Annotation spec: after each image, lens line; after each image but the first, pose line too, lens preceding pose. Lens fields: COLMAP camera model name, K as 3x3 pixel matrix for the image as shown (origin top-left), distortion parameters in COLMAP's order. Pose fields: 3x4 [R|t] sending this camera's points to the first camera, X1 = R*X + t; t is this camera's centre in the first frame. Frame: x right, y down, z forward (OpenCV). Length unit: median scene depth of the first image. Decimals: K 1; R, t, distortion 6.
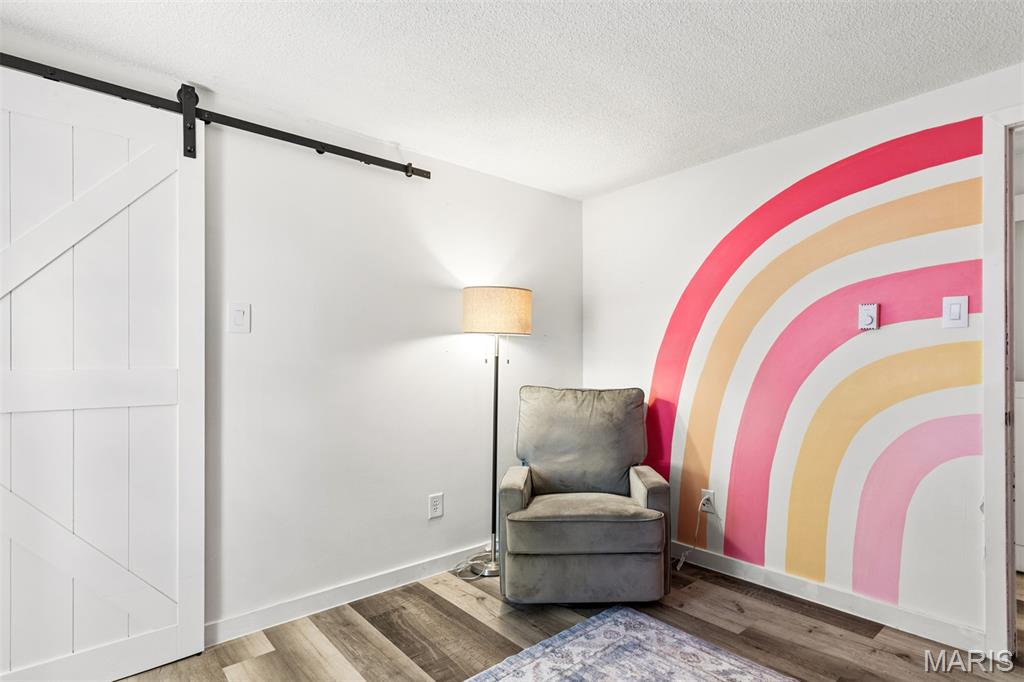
lens RADIAL K [[509.4, 0, 540.6], [0, 509.4, 356.1], [0, 0, 1]] dist [0.012270, -0.002181]
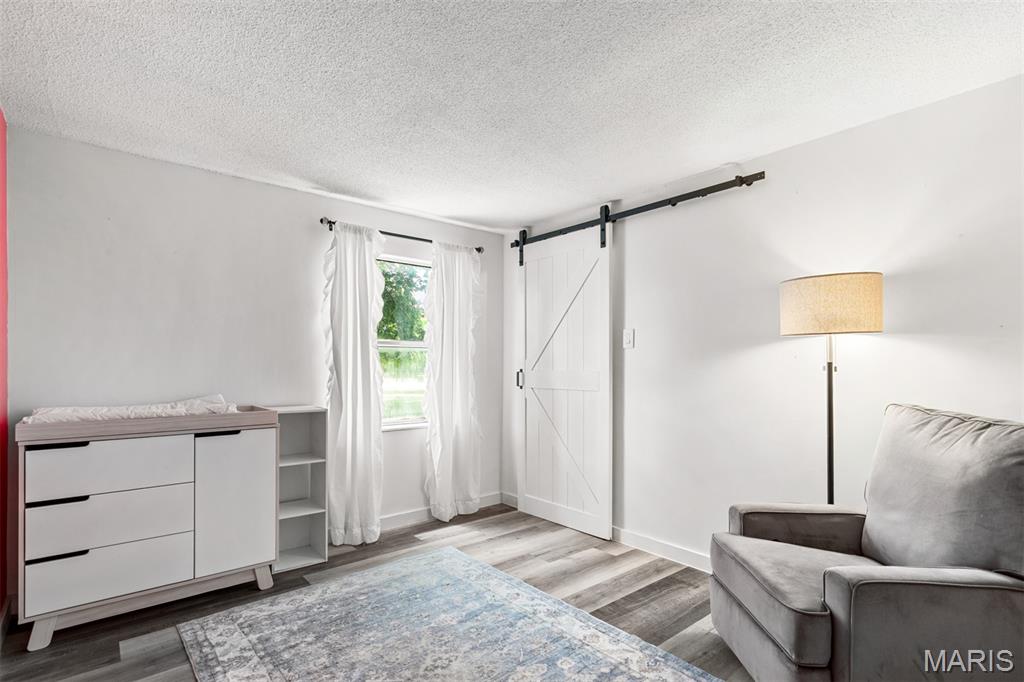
lens RADIAL K [[509.4, 0, 514.0], [0, 509.4, 351.3], [0, 0, 1]] dist [0.012270, -0.002181]
pose [[-0.024655, -0.023704, -0.999415, 0.979434], [0.005167, 0.999702, -0.023838, 0.000713], [0.999683, -0.005752, -0.024525, 0.710111]]
